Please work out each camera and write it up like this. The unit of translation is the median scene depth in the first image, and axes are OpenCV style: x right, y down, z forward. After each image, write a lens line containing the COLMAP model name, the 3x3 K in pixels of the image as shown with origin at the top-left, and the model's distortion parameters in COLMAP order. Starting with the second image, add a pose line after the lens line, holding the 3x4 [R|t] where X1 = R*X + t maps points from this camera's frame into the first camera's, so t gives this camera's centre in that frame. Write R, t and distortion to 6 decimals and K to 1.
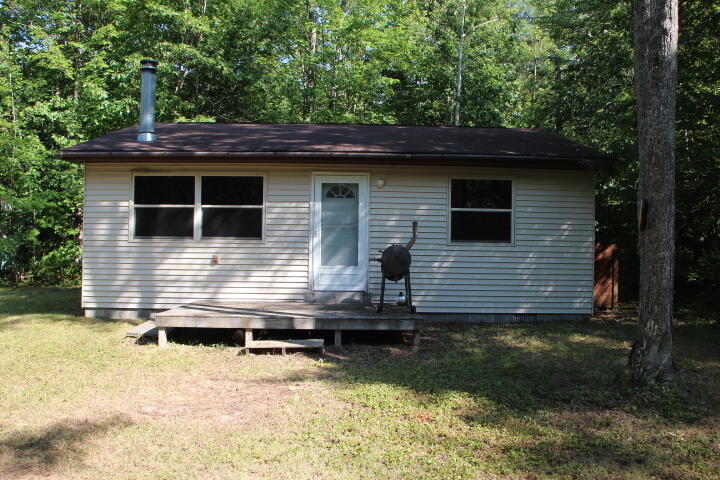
lens RADIAL K [[590.3, 0, 360.0], [0, 590.3, 240.0], [0, 0, 1]] dist [-0.136242, 0.001103]
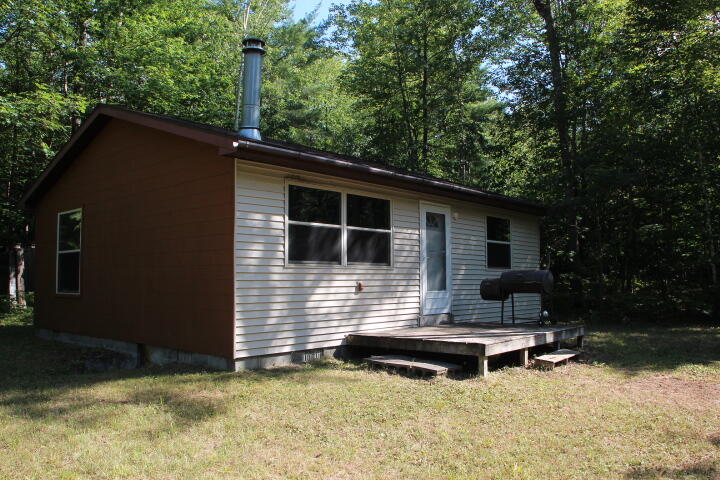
lens RADIAL K [[590.3, 0, 360.0], [0, 590.3, 240.0], [0, 0, 1]] dist [-0.136242, 0.001103]
pose [[0.678331, 0.036741, 0.733837, -0.911150], [-0.015212, 0.999237, -0.035968, -0.007064], [-0.734599, 0.013235, 0.678372, 0.378073]]
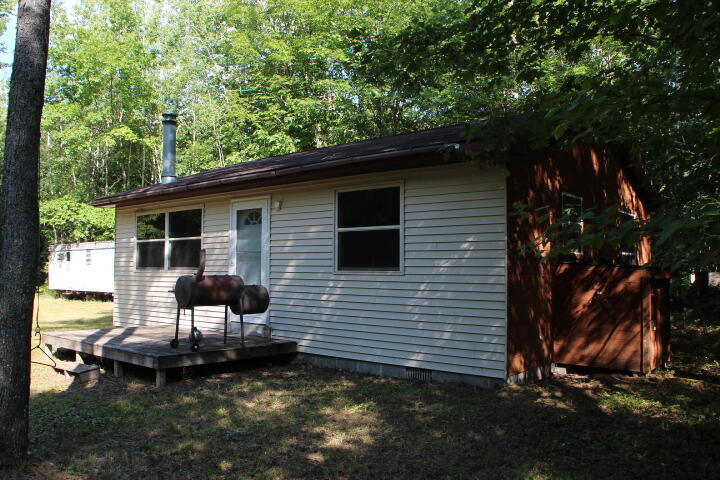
lens RADIAL K [[590.3, 0, 360.0], [0, 590.3, 240.0], [0, 0, 1]] dist [-0.136242, 0.001103]
pose [[0.755754, -0.043179, -0.653430, 0.719361], [0.019622, 0.998869, -0.043311, -0.002214], [0.654561, 0.019911, 0.755747, 0.404890]]
